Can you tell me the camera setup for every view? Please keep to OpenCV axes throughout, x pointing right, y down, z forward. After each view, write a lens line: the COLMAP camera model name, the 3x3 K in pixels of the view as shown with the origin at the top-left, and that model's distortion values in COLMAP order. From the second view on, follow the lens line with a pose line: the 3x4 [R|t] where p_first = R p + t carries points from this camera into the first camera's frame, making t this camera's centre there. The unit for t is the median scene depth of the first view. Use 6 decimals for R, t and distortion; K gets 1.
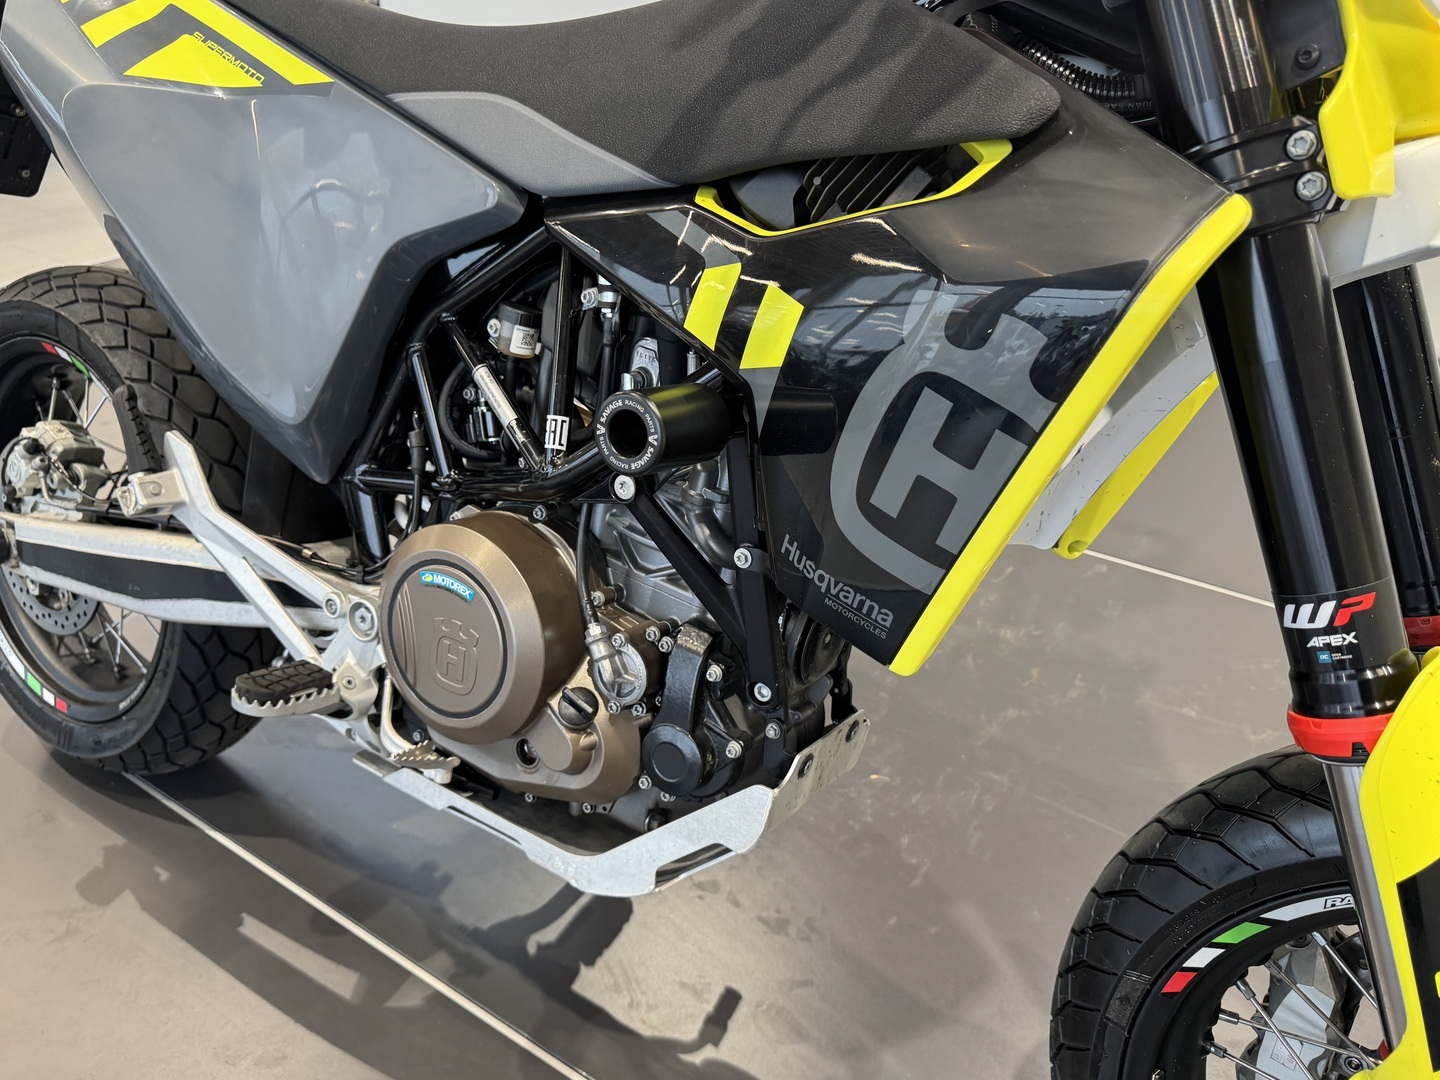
lens RADIAL K [[1106.2, 0, 729.1], [0, 1106.2, 533.3], [0, 0, 1]] dist [0.052651, -0.102028]
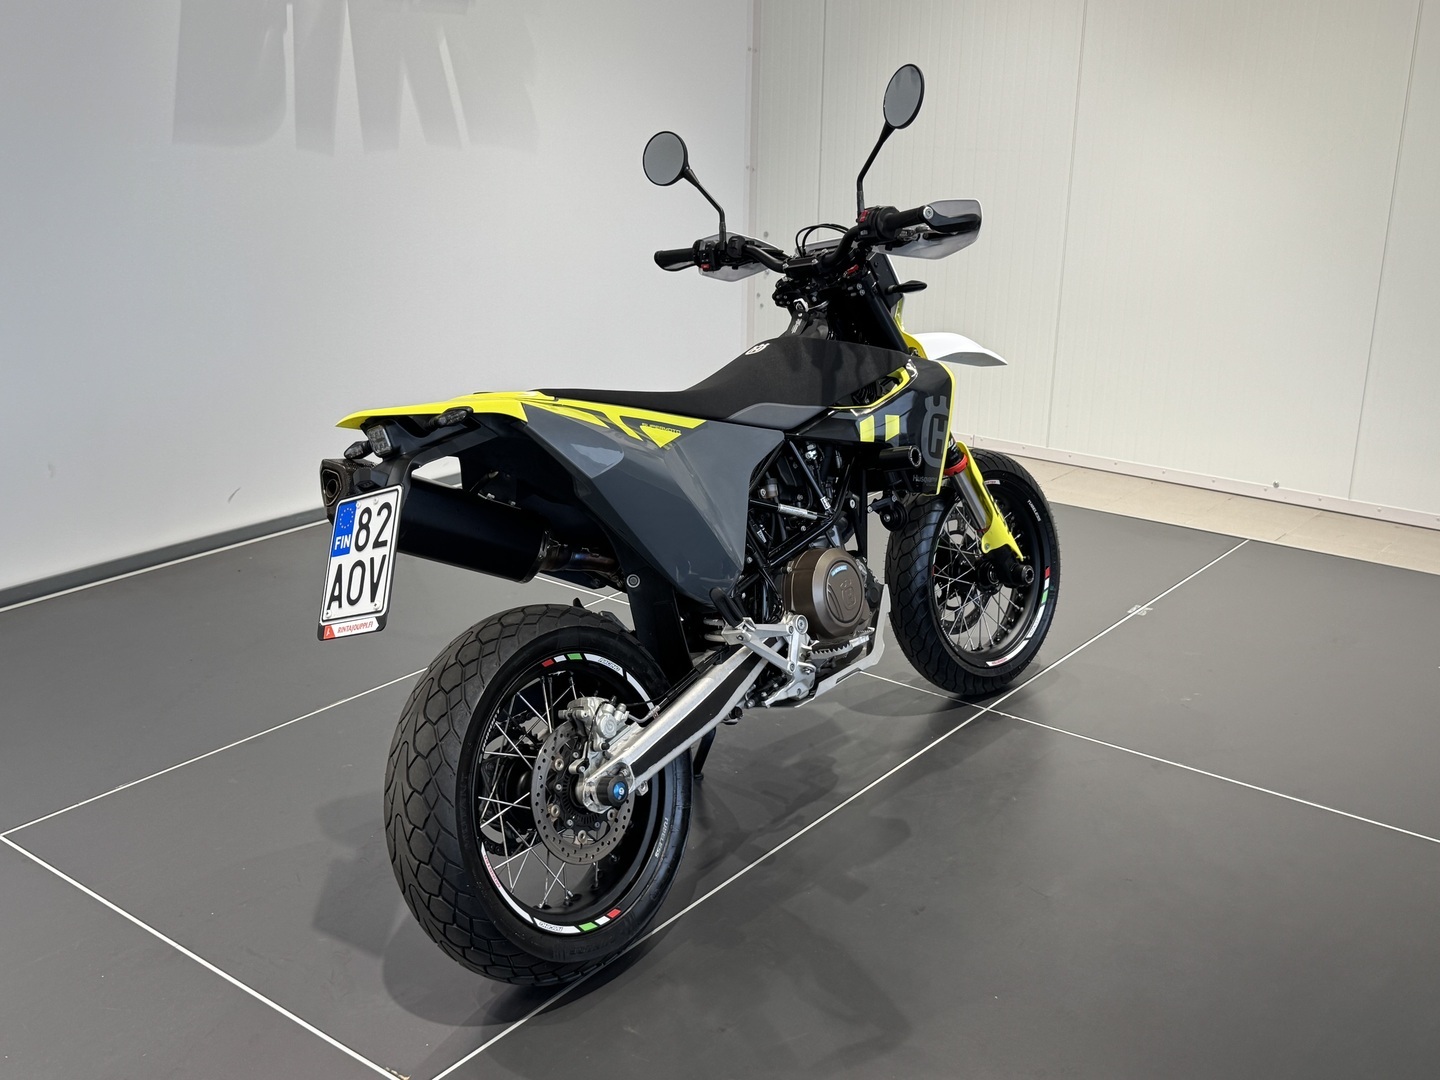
lens RADIAL K [[1473.3, 0, 720.0], [0, 1473.3, 540.0], [0, 0, 1]] dist [0.187997, -0.512452]
pose [[0.072966, -0.288112, 0.954813, -3.201856], [0.510421, 0.833273, 0.212432, -0.801745], [-0.856824, 0.471856, 0.207859, 0.442103]]
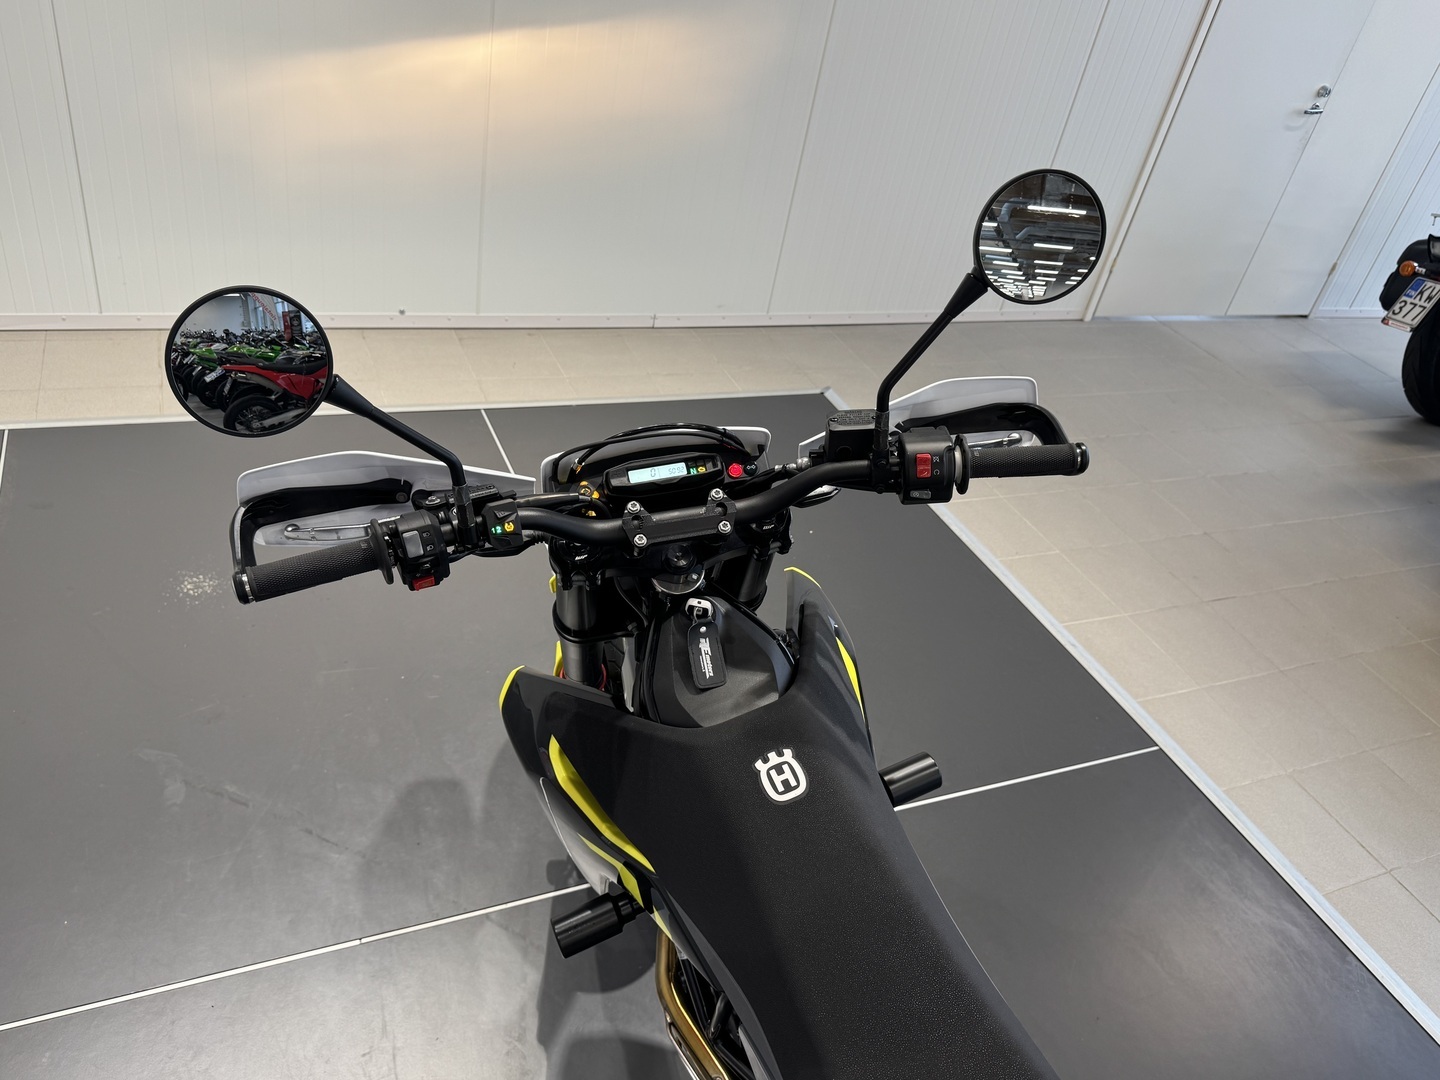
lens RADIAL K [[1088.8, 0, 720.0], [0, 1088.8, 540.0], [0, 0, 1]] dist [0.001088, -0.001966]
pose [[-0.833258, -0.419344, 0.360321, -0.212227], [0.132912, 0.480669, 0.866771, -1.544138], [-0.536670, 0.770135, -0.344785, 1.091199]]
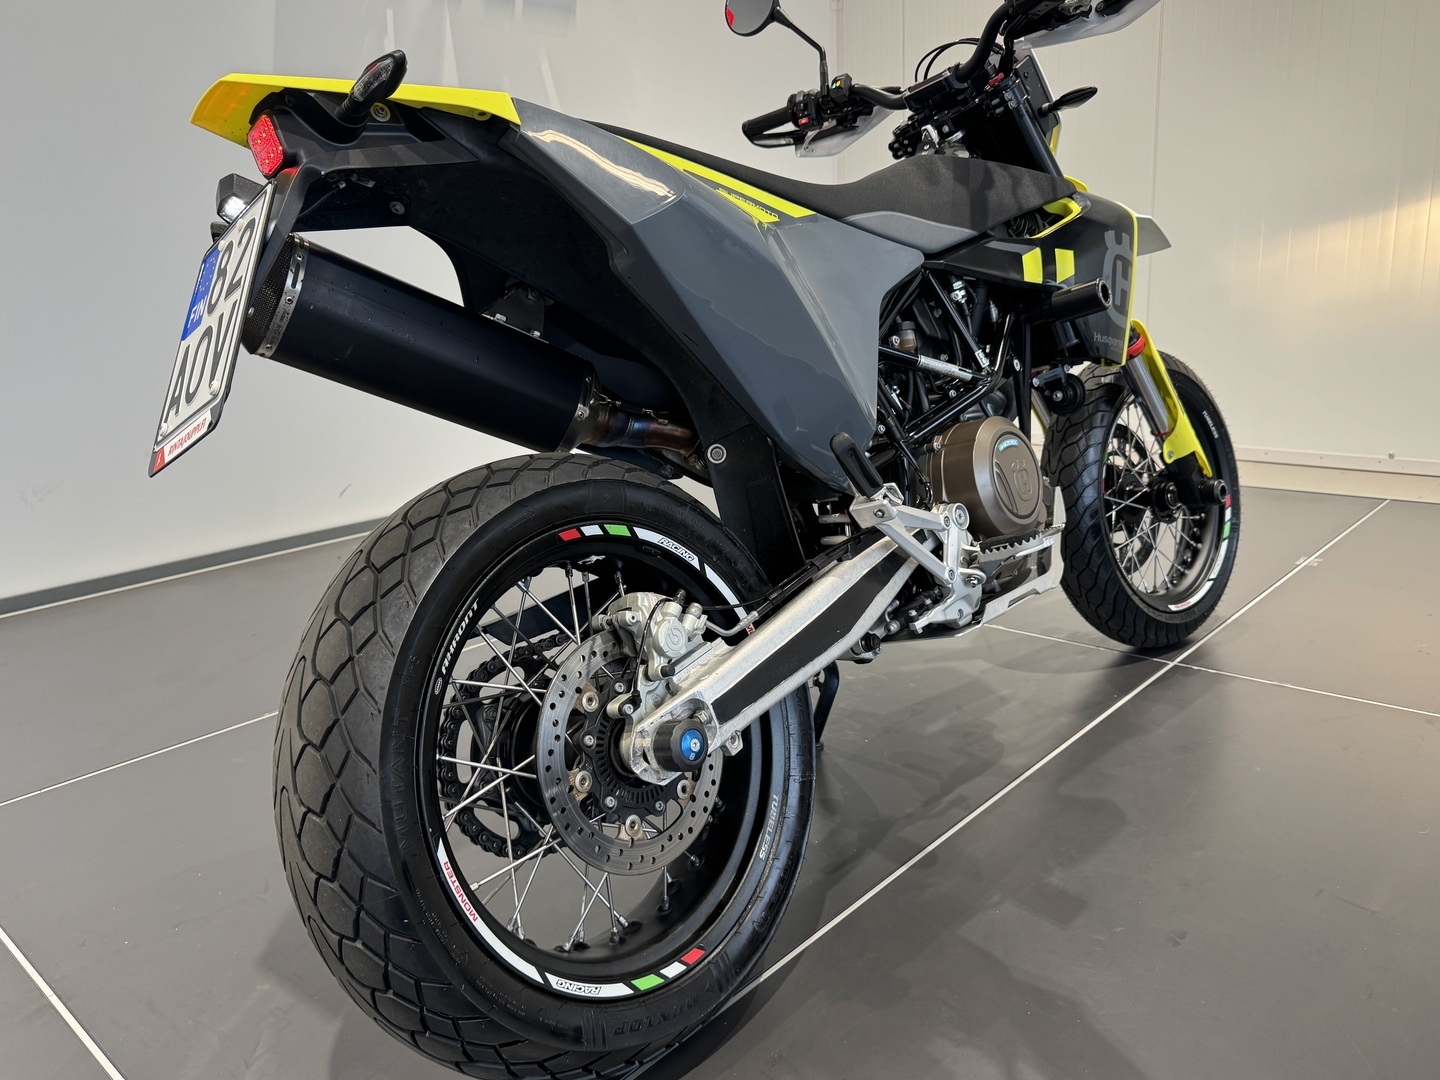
lens RADIAL K [[1077.1, 0, 720.0], [0, 1077.1, 540.0], [0, 0, 1]] dist [0.152215, -0.286339]
pose [[0.145589, -0.230624, 0.962090, -1.890844], [0.550622, 0.826813, 0.114873, -0.265201], [-0.821961, 0.513023, 0.247362, 0.929592]]
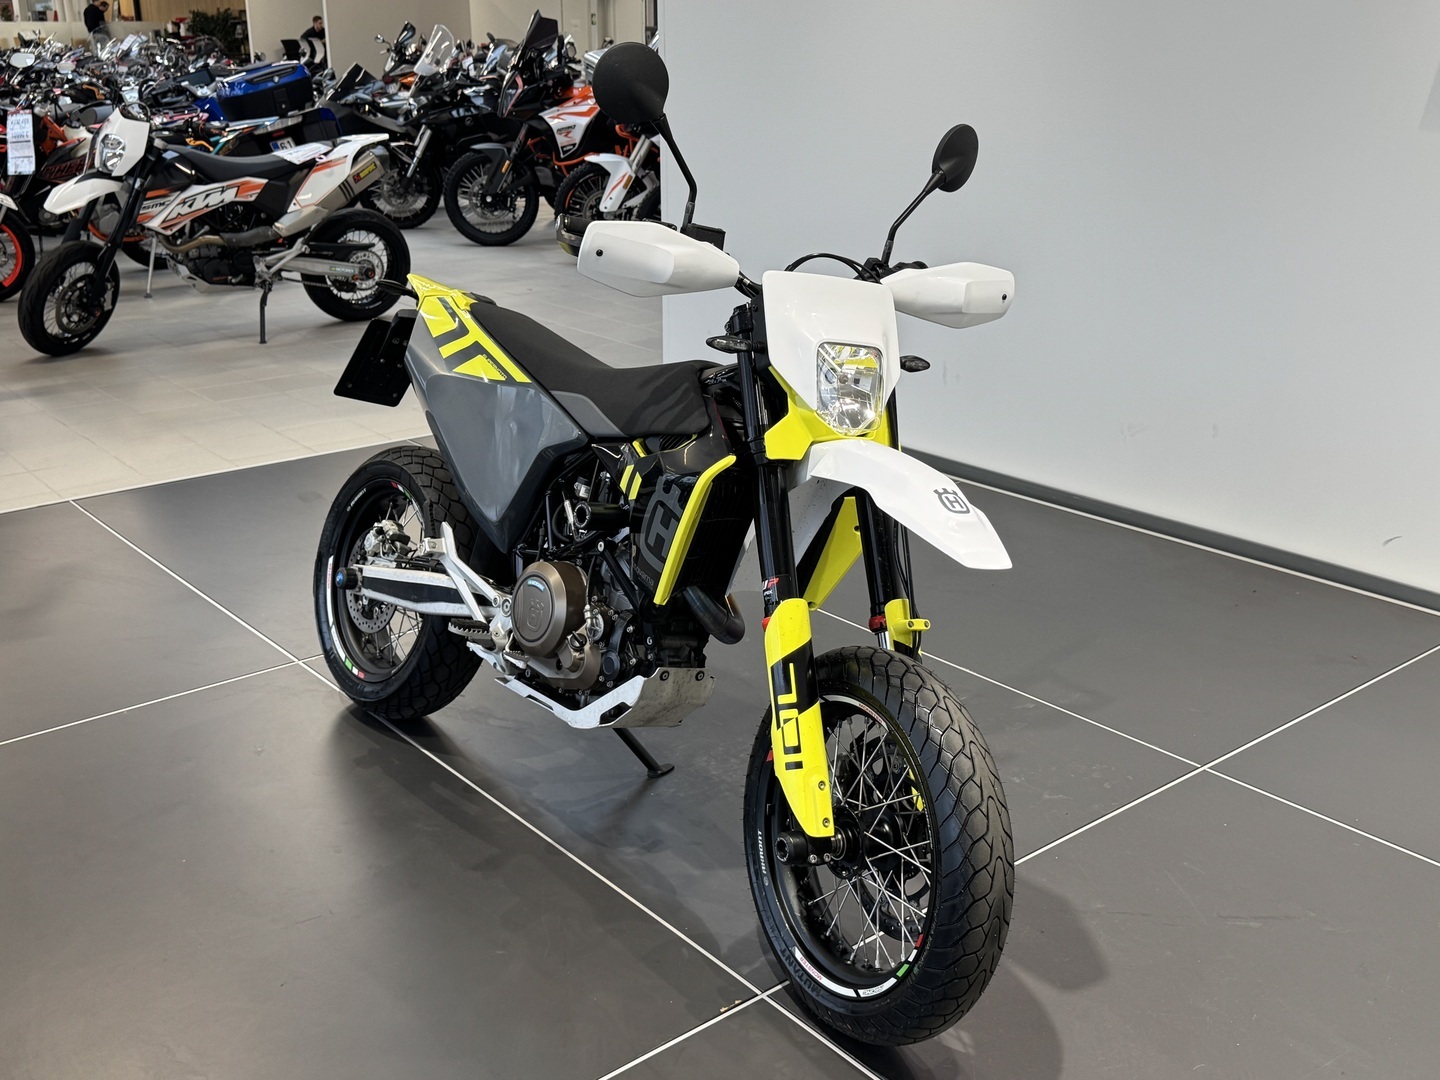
lens RADIAL K [[1473.3, 0, 720.0], [0, 1473.3, 540.0], [0, 0, 1]] dist [0.187997, -0.512452]
pose [[0.956313, 0.092203, -0.277424, 0.925257], [-0.144804, 0.973768, -0.175522, 0.417426], [0.253963, 0.208026, 0.944578, -1.795128]]
